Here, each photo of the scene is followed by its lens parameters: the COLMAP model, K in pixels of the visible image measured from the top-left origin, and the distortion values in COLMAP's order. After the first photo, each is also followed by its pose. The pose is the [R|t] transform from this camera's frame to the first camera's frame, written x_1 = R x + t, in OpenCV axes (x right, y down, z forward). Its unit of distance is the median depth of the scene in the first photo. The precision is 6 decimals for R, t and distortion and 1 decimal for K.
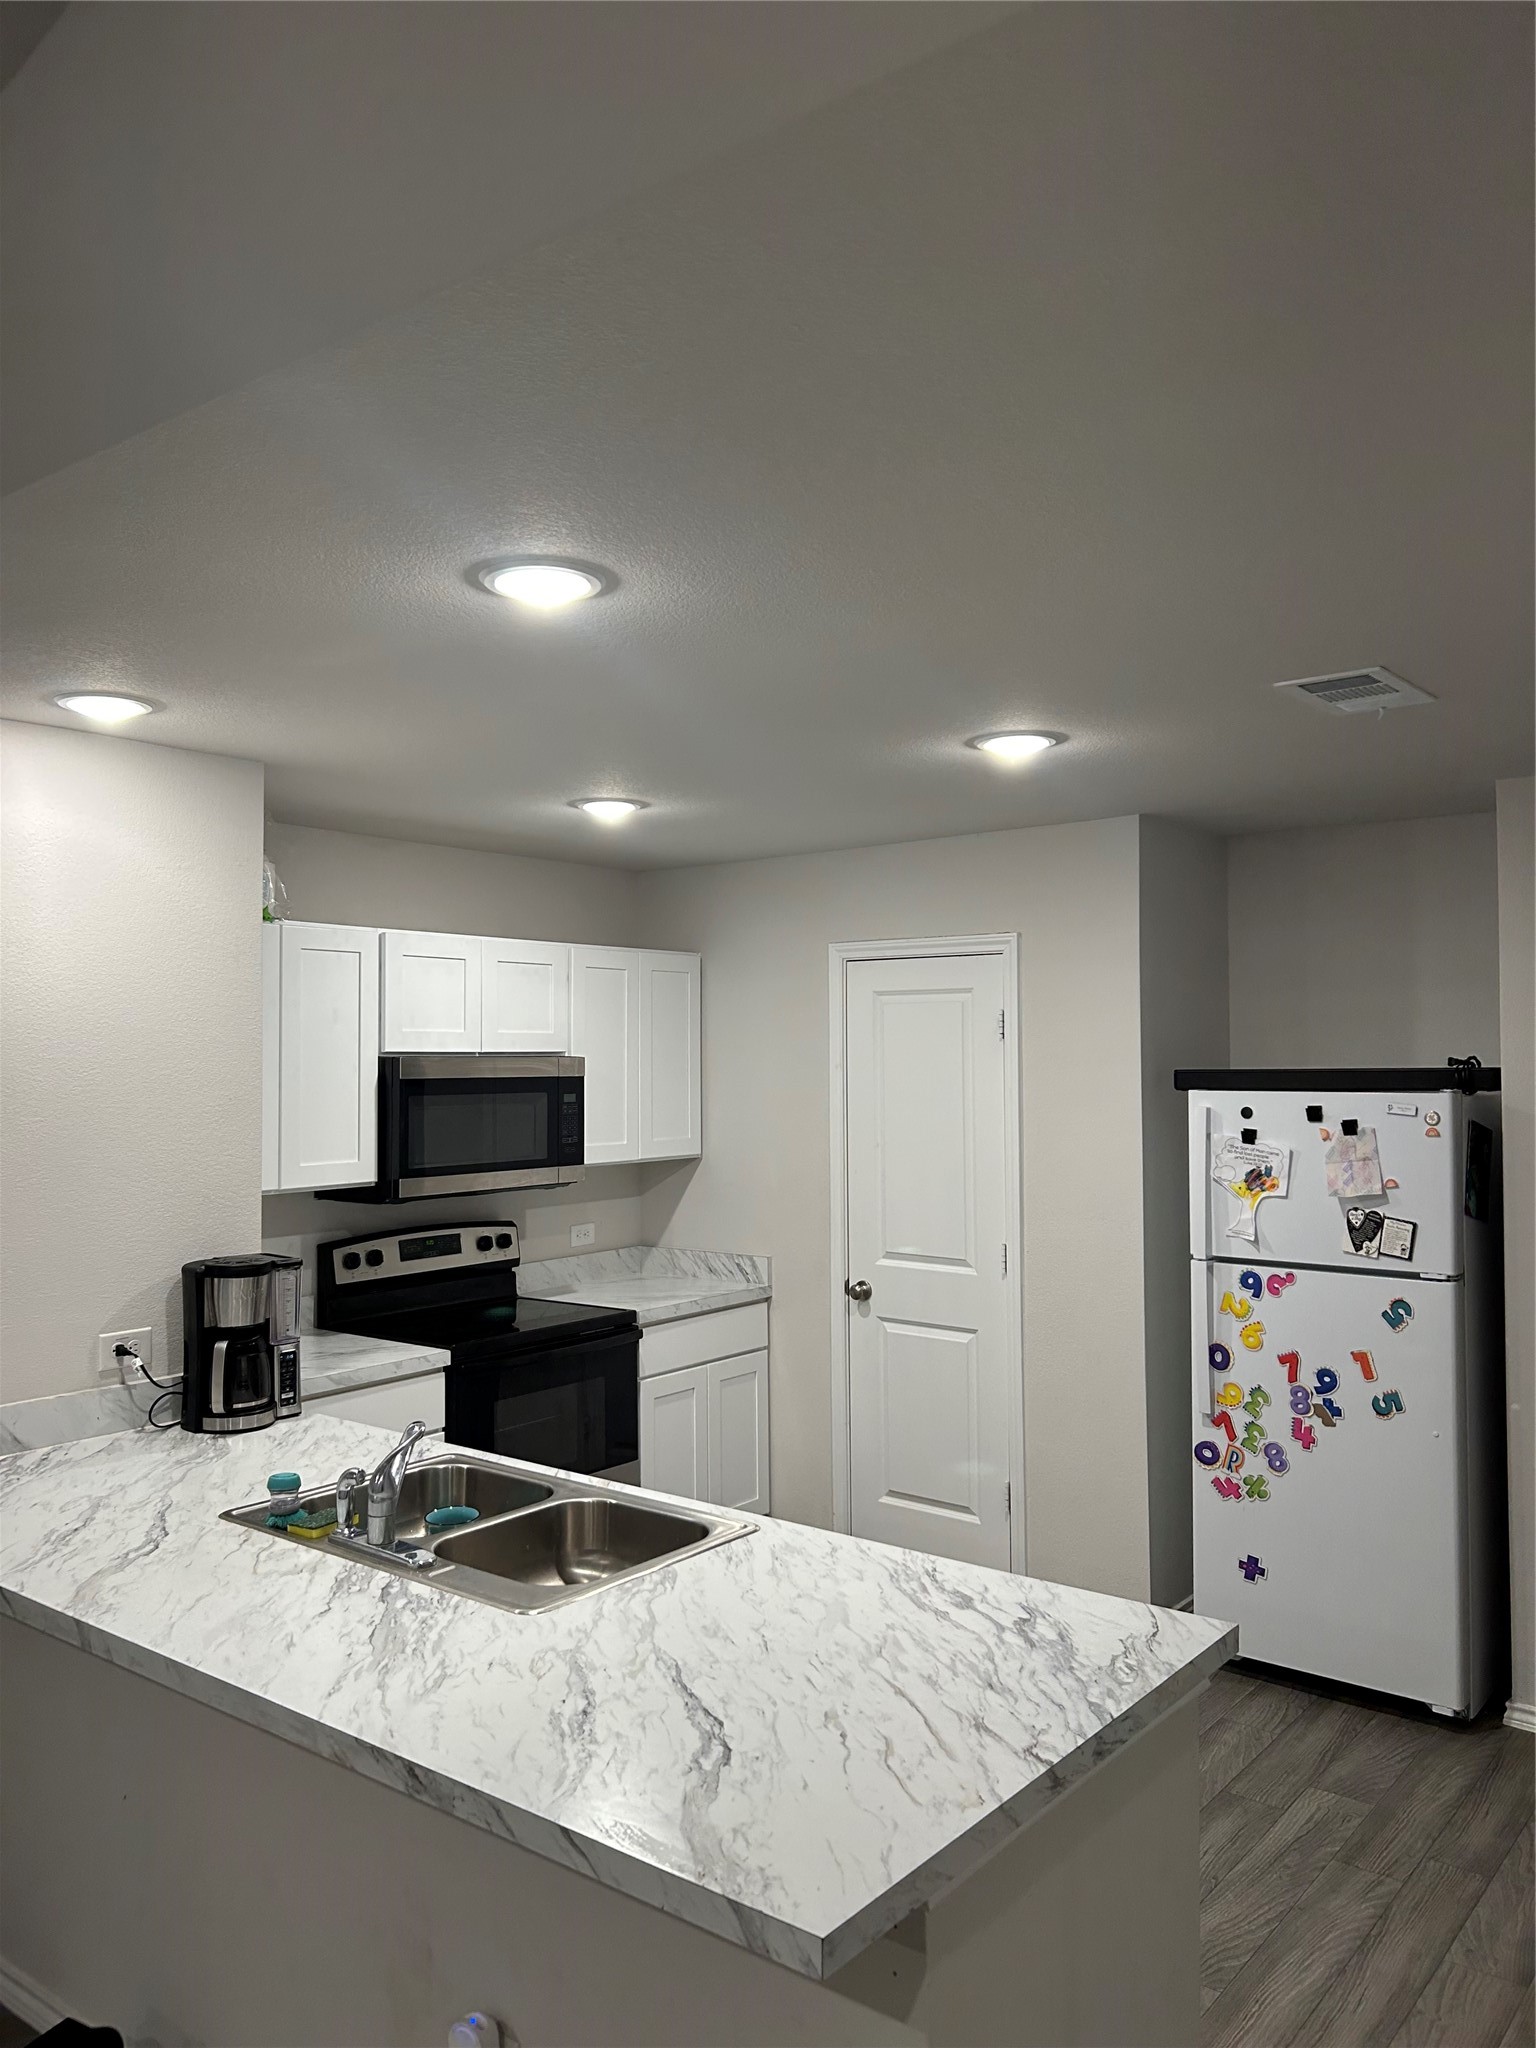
lens RADIAL K [[1531.0, 0, 809.2], [0, 1531.0, 1021.8], [0, 0, 1]] dist [0.030631, -0.004253]
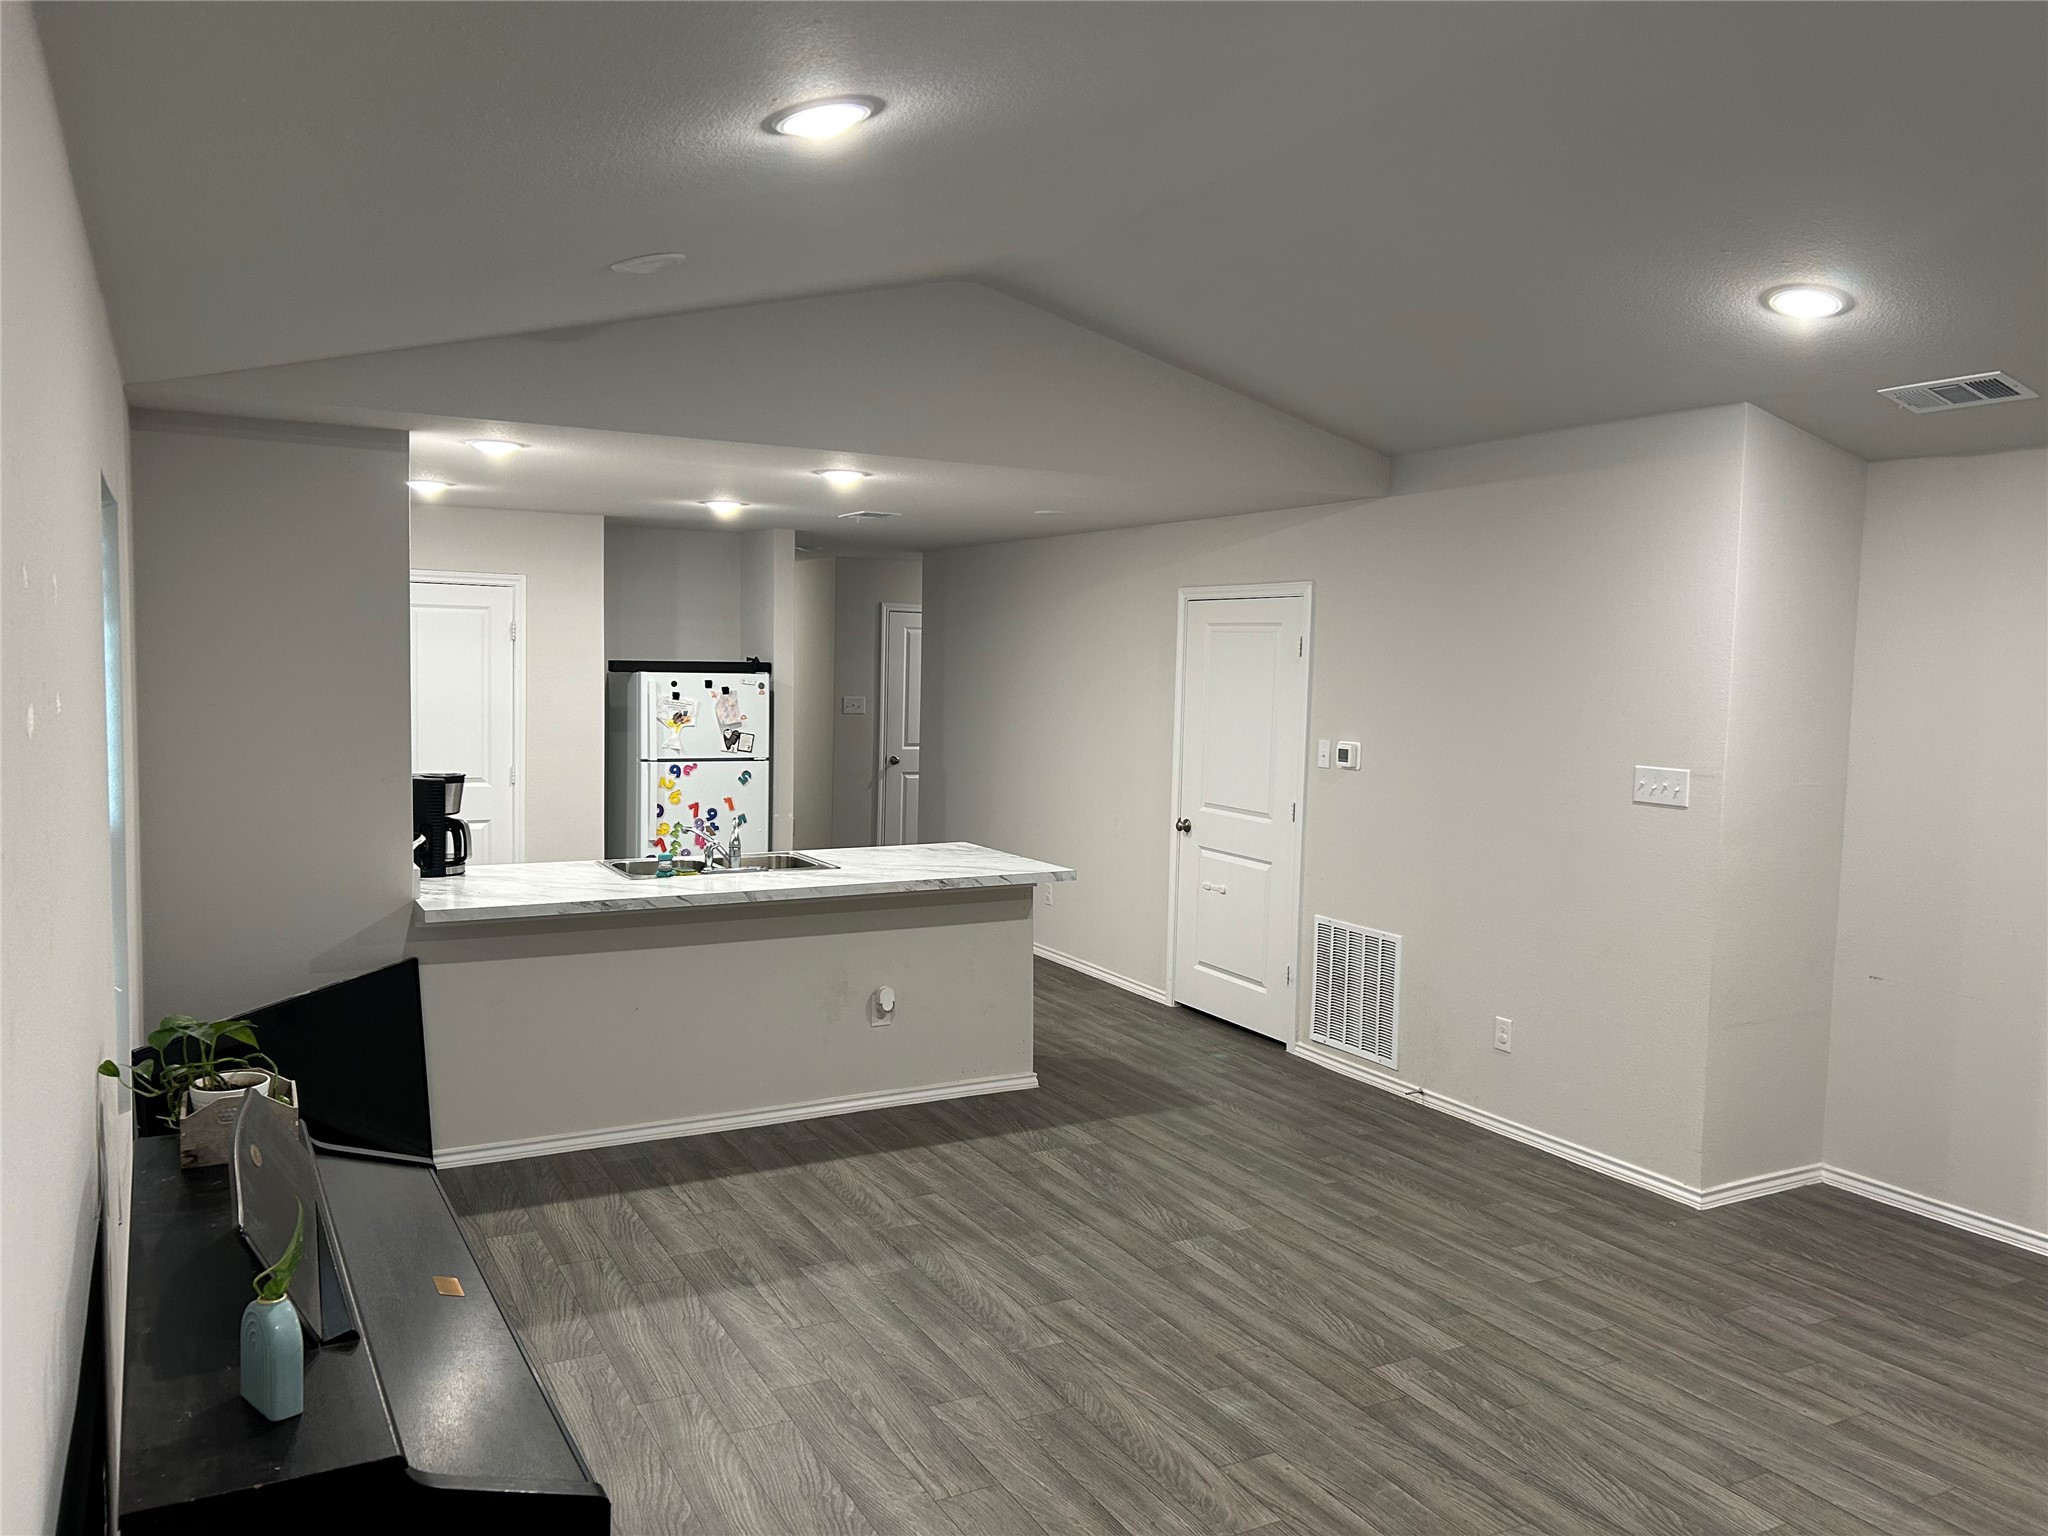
lens RADIAL K [[1531.0, 0, 1024.0], [0, 1531.0, 768.0], [0, 0, 1]] dist [0.030631, -0.004253]
pose [[0.403438, -0.053377, 0.913449, -1.334413], [-0.043206, 0.996072, 0.077288, -0.003751], [-0.913986, -0.070647, 0.399547, -0.189230]]
